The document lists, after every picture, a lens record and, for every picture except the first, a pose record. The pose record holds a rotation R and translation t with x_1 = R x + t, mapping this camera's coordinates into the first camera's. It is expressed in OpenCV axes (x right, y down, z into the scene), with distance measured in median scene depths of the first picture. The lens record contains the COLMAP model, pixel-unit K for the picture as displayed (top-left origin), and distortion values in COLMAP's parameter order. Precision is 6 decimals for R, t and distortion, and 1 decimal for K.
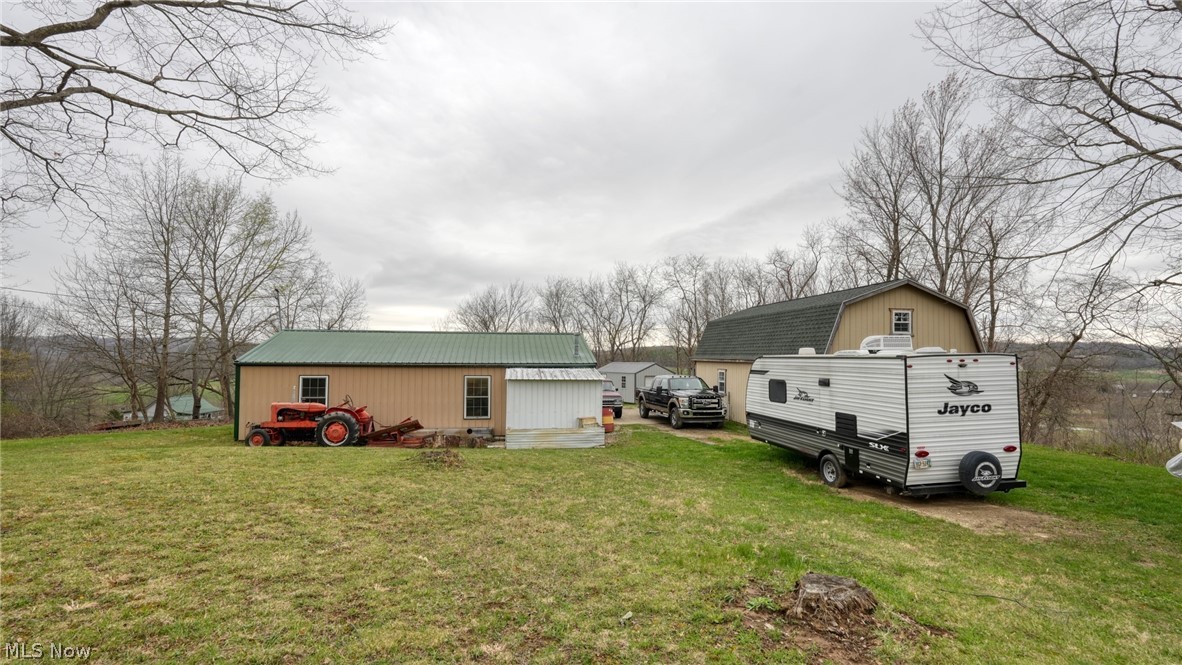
lens RADIAL K [[517.3, 0, 590.0], [0, 517.3, 332.9], [0, 0, 1]] dist [-0.017651, 0.009129]
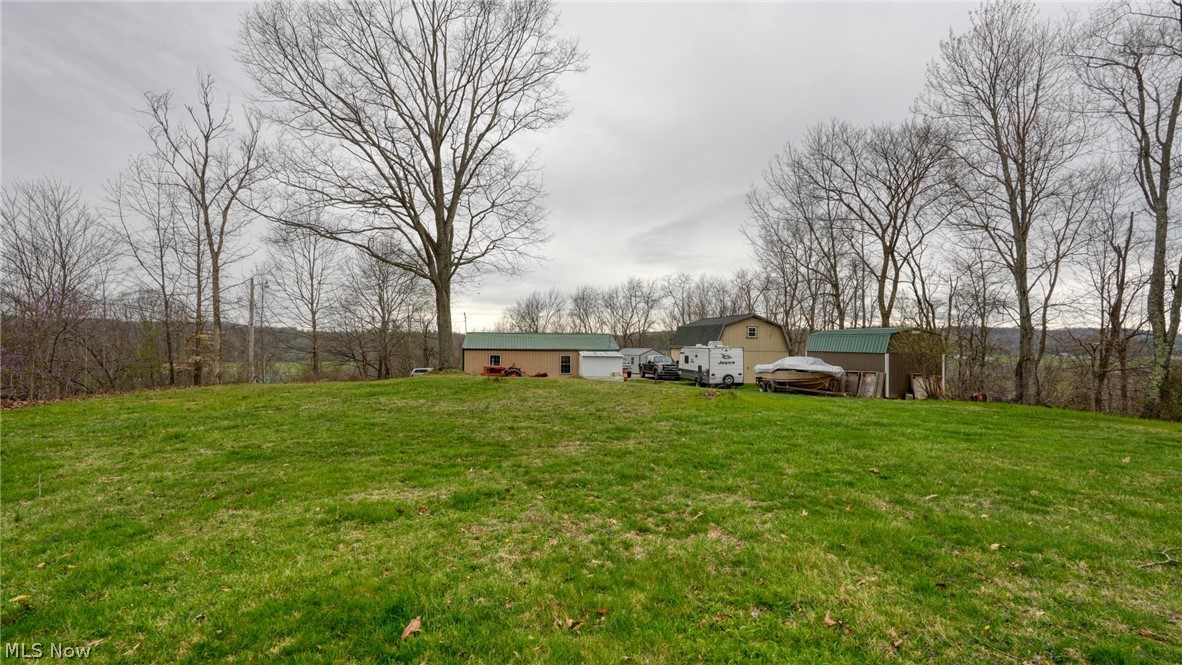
lens RADIAL K [[517.3, 0, 590.0], [0, 517.3, 332.9], [0, 0, 1]] dist [-0.017651, 0.009129]
pose [[0.999801, 0.004416, -0.019461, -0.063785], [-0.003844, 0.999562, 0.029348, -0.066978], [0.019582, -0.029268, 0.999380, -1.075056]]
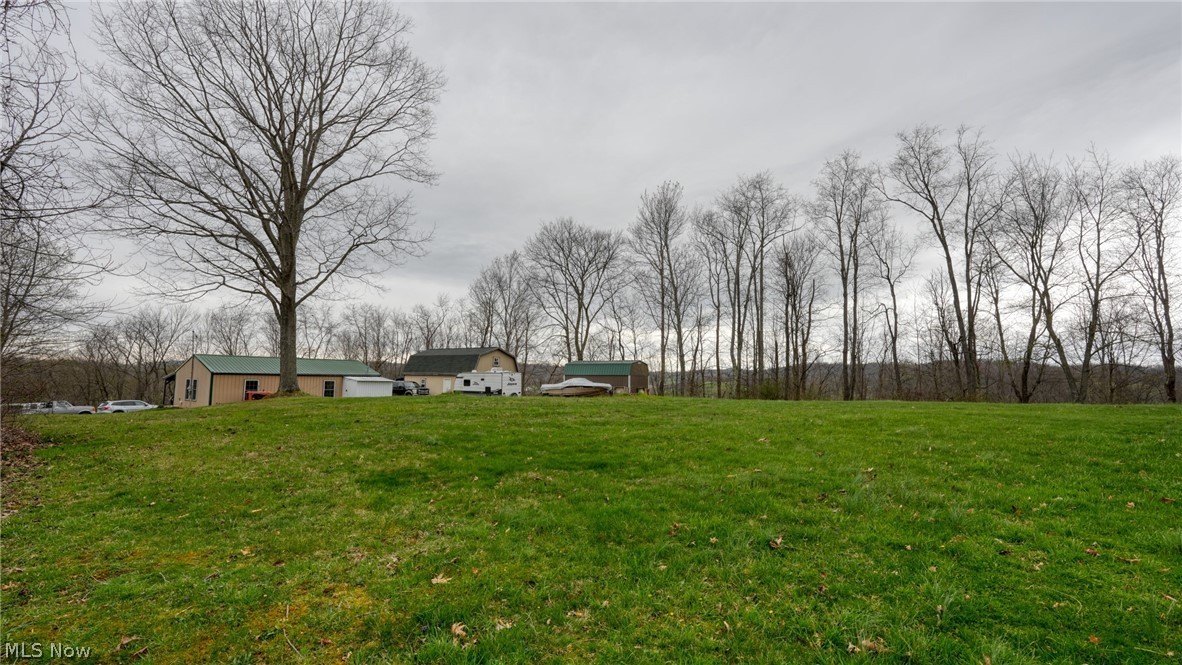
lens RADIAL K [[517.3, 0, 590.0], [0, 517.3, 332.9], [0, 0, 1]] dist [-0.017651, 0.009129]
pose [[0.719195, 0.065369, 0.691726, -0.848479], [-0.041161, 0.997824, -0.051499, -0.043725], [-0.693588, 0.008566, 0.720321, -1.196684]]
